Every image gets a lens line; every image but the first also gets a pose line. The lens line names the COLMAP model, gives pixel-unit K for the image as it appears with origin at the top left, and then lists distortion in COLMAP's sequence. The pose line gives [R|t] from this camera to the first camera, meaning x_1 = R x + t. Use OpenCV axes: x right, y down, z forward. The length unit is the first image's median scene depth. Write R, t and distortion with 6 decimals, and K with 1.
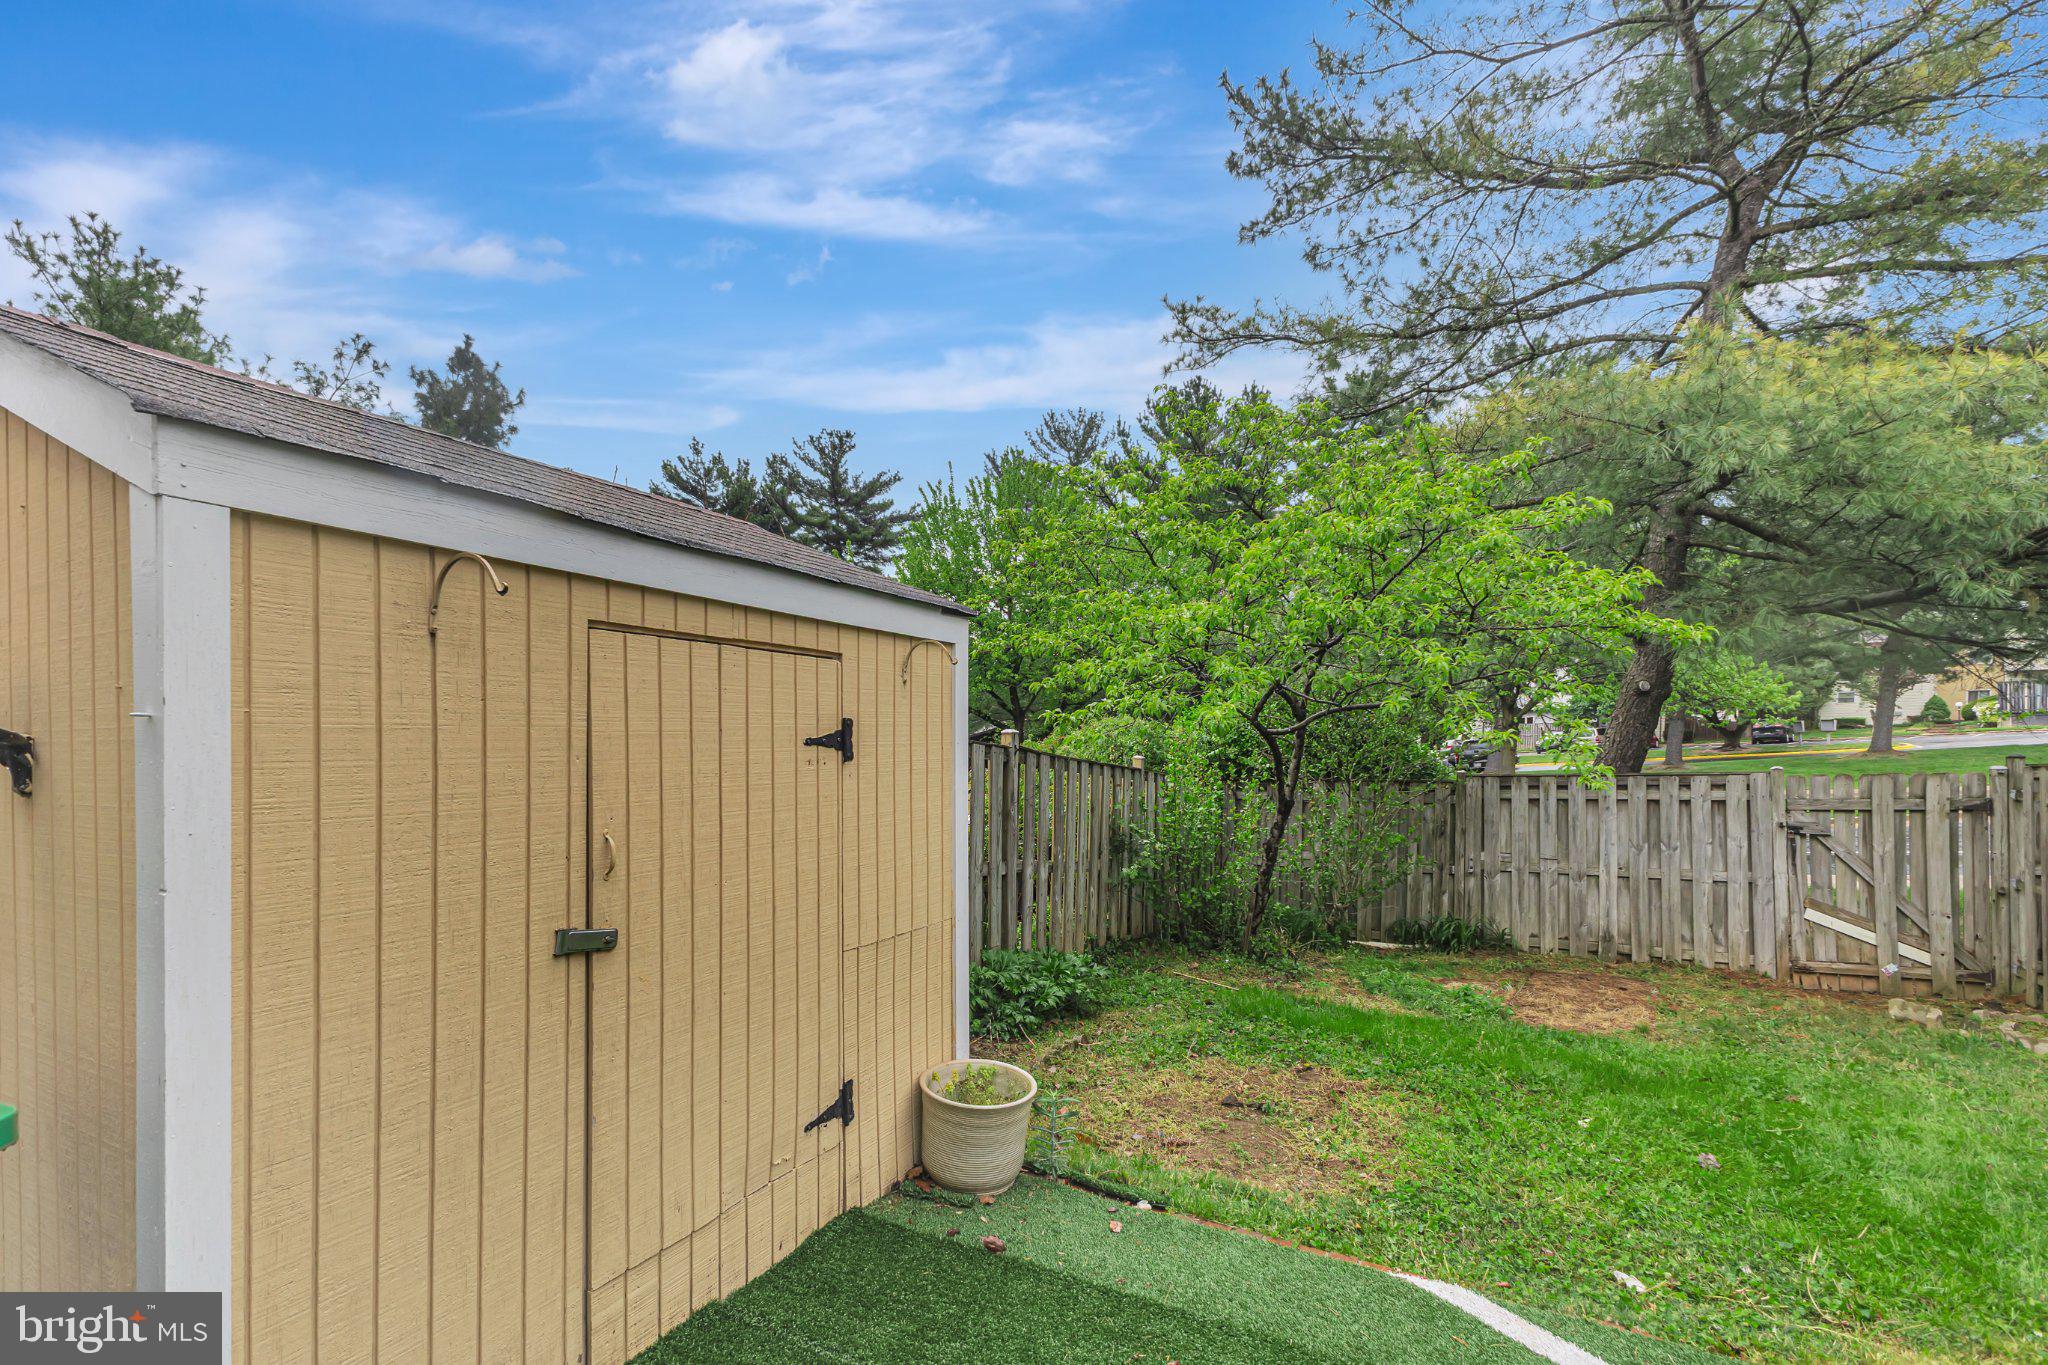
lens RADIAL K [[904.4, 0, 1031.7], [0, 904.4, 761.4], [0, 0, 1]] dist [0.012805, -0.001851]
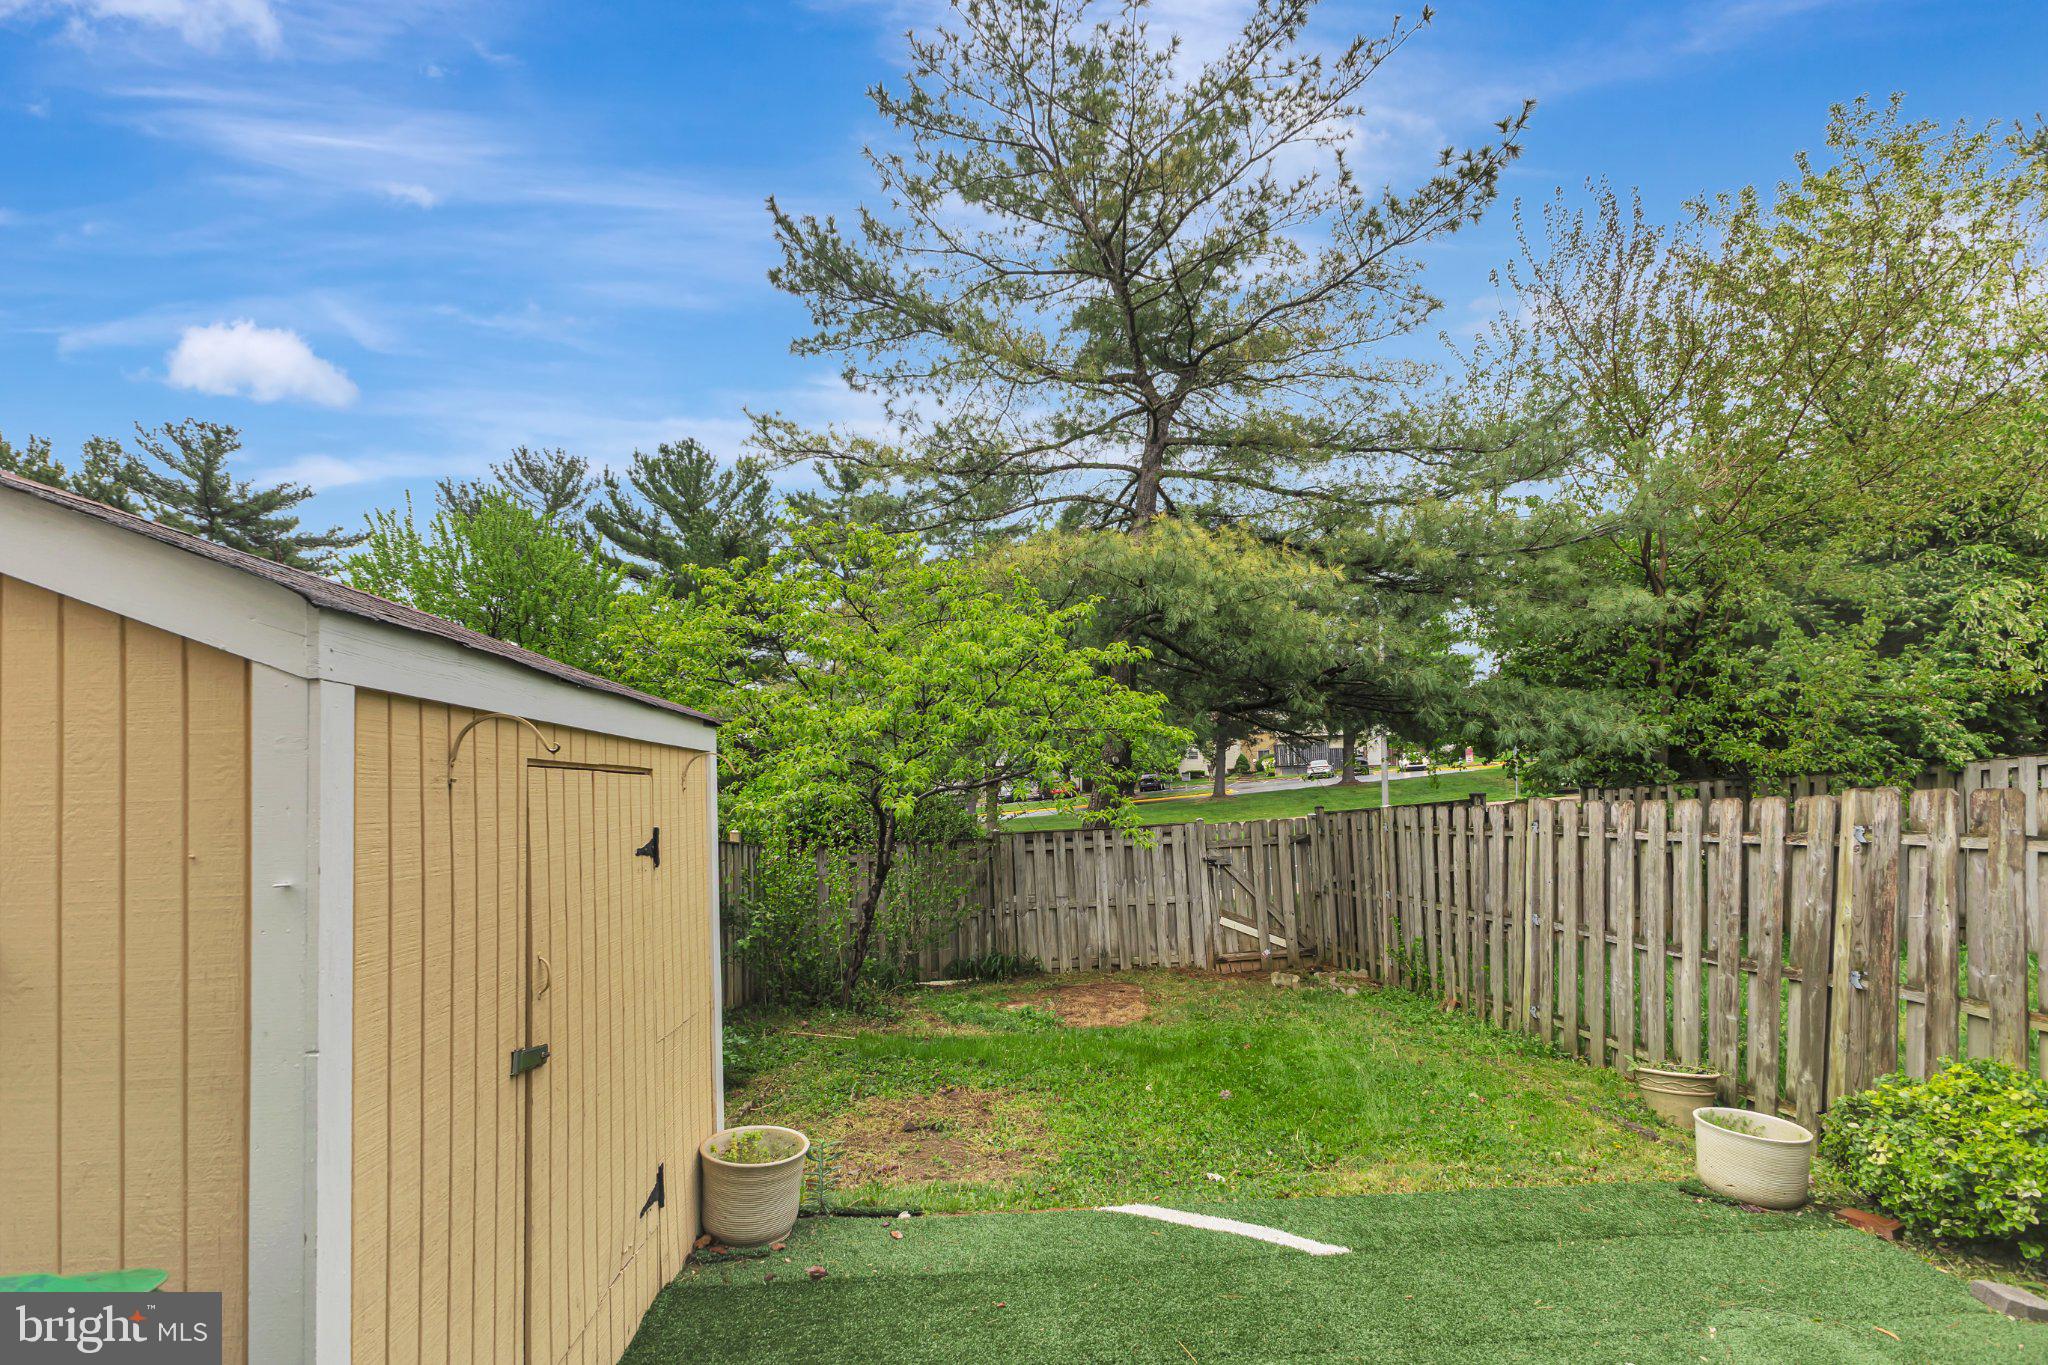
lens RADIAL K [[904.4, 0, 994.0], [0, 904.4, 777.1], [0, 0, 1]] dist [0.012805, -0.001851]
pose [[0.867411, -0.016506, 0.497318, -0.140302], [0.039146, 0.998616, -0.035133, -0.019128], [-0.496050, 0.049943, 0.866857, -0.054685]]
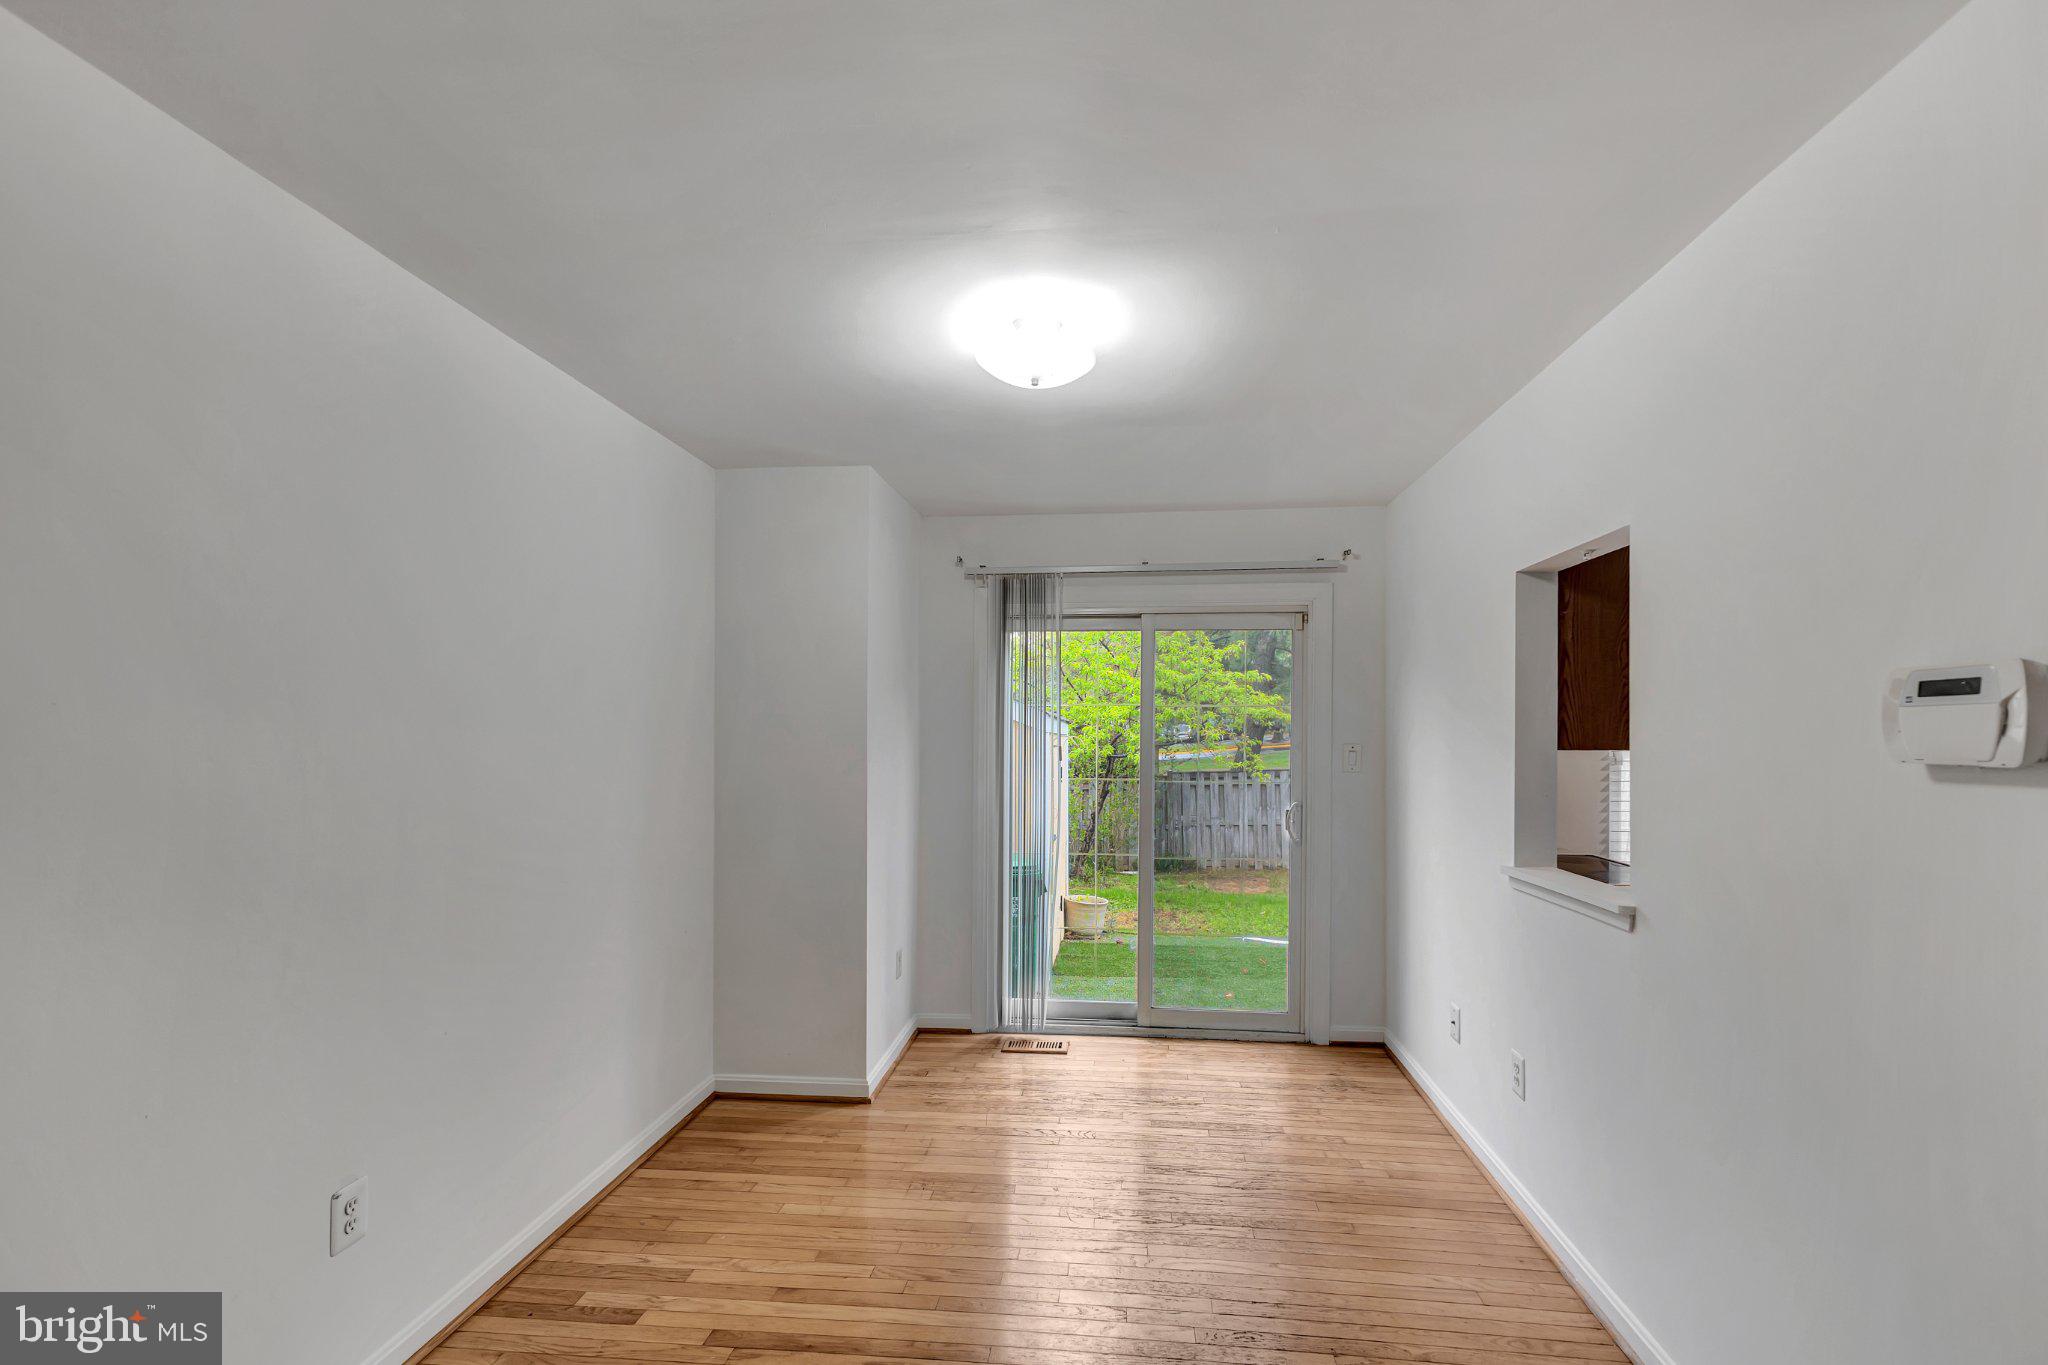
lens RADIAL K [[904.4, 0, 1008.7], [0, 904.4, 757.7], [0, 0, 1]] dist [0.012805, -0.001851]
pose [[0.931049, -0.016912, 0.364502, -0.496405], [0.014933, 0.999854, 0.008246, -0.036286], [-0.364588, -0.002234, 0.931166, -0.564517]]
